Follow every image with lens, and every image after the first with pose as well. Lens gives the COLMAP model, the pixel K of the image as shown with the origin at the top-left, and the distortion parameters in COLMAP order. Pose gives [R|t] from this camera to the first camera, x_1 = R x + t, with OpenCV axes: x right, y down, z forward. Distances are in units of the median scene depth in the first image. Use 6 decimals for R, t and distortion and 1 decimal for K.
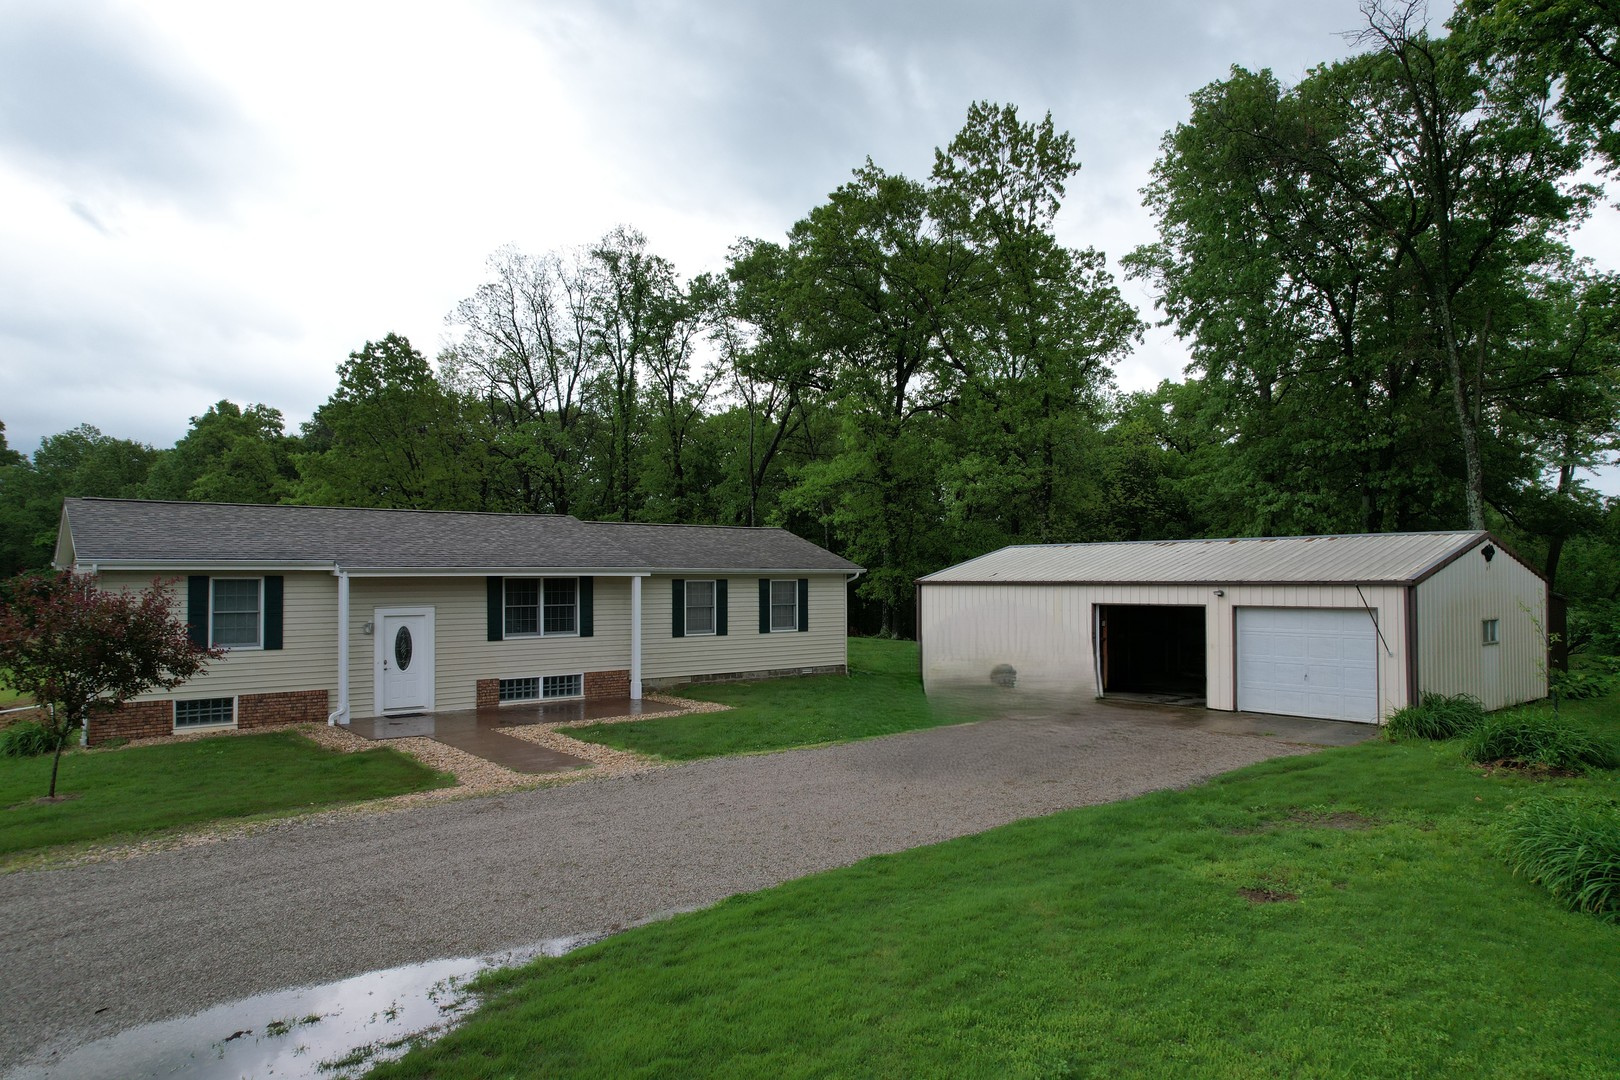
lens RADIAL K [[1032.3, 0, 818.3], [0, 1032.3, 549.3], [0, 0, 1]] dist [-0.105650, 0.091778]
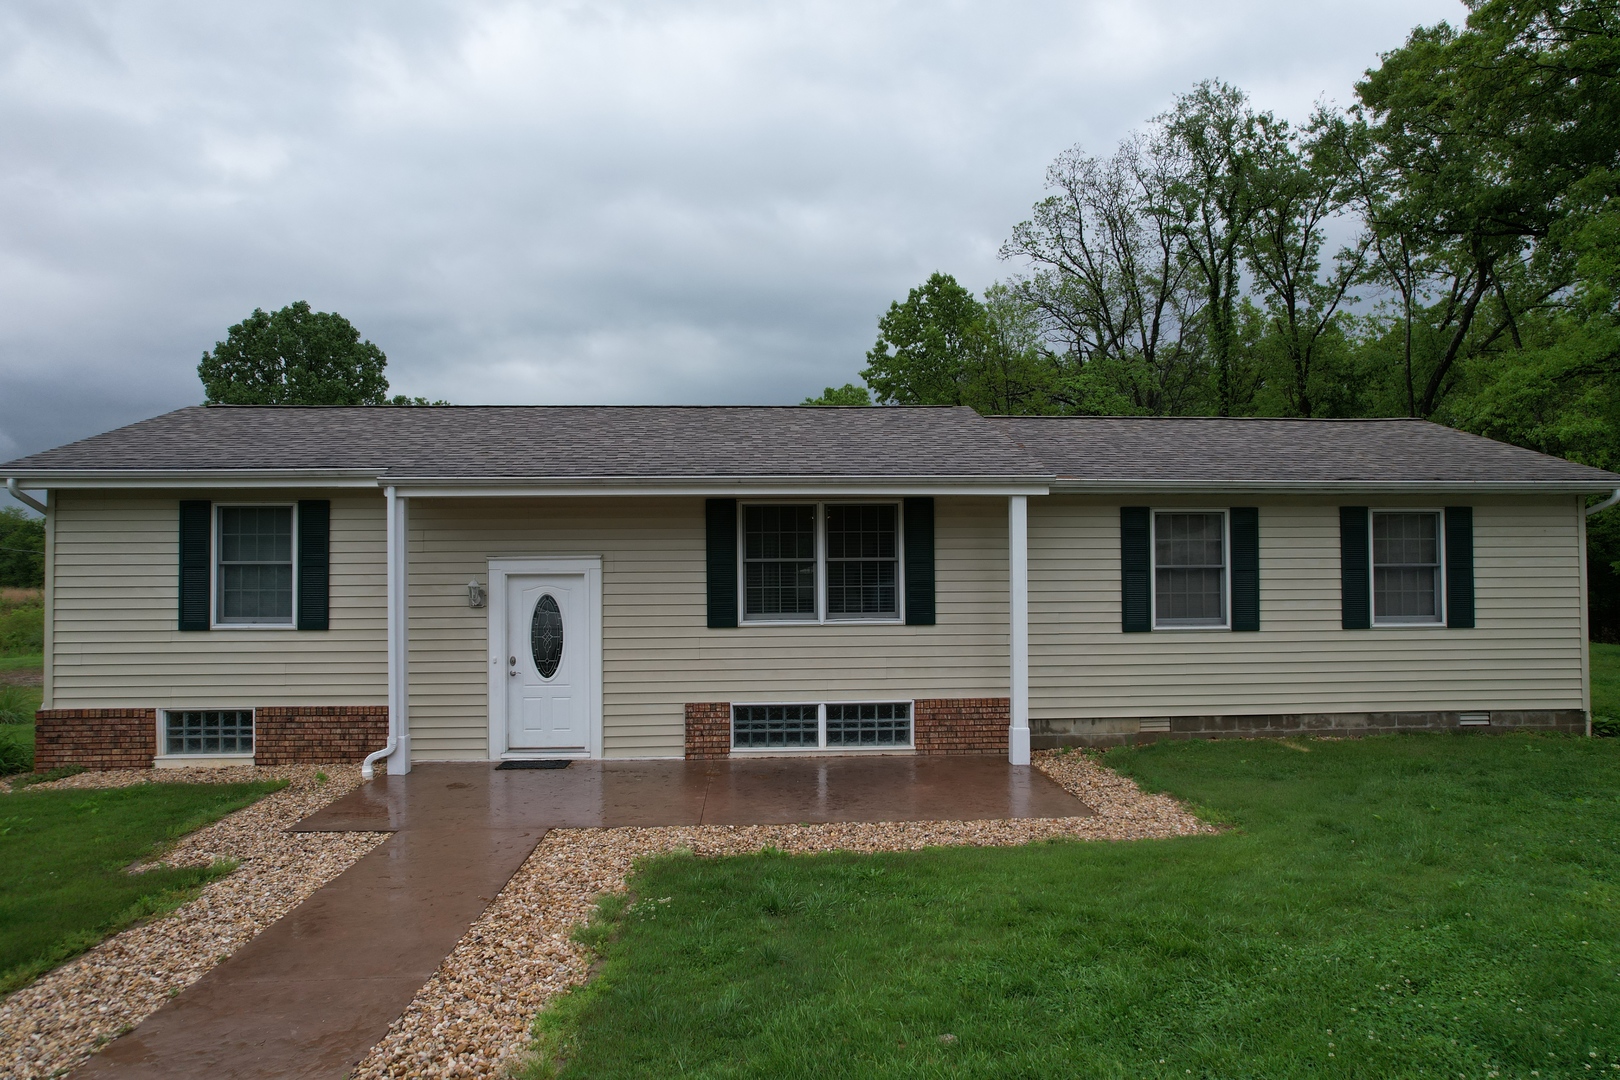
lens RADIAL K [[1030.8, 0, 810.0], [0, 1030.8, 540.0], [0, 0, 1]] dist [-0.064461, 0.057782]
pose [[0.806505, -0.017680, -0.590963, 0.018995], [0.017715, 0.999827, -0.005736, 0.044385], [0.590962, -0.005843, 0.806678, 0.548001]]
